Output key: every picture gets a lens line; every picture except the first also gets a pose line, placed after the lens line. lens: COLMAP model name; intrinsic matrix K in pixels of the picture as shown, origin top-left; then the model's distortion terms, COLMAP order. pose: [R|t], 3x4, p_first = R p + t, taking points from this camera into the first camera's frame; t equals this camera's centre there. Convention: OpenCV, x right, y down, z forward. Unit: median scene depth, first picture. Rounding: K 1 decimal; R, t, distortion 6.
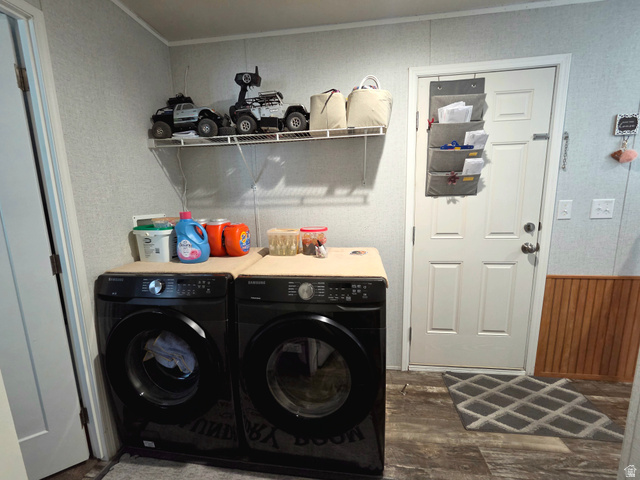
lens RADIAL K [[266.5, 0, 320.0], [0, 266.5, 240.0], [0, 0, 1]] dist [0.001867, 0.000580]
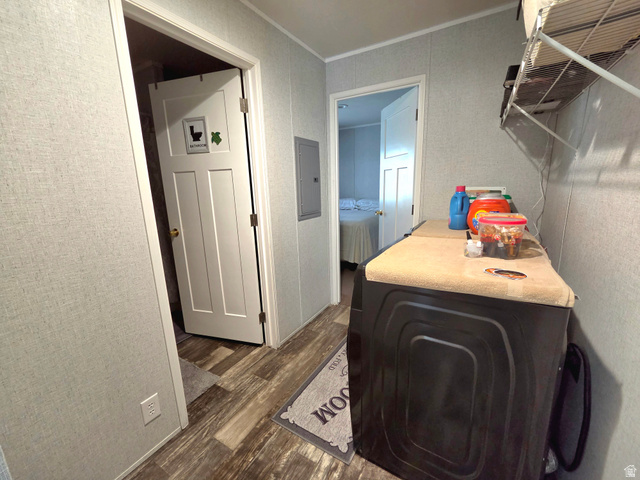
lens RADIAL K [[266.5, 0, 320.0], [0, 266.5, 240.0], [0, 0, 1]] dist [0.001867, 0.000580]
pose [[-0.404622, 0.228655, -0.885437, 0.731688], [-0.102488, 0.950798, 0.292368, -0.135924], [0.908723, 0.209045, -0.361279, 0.768406]]
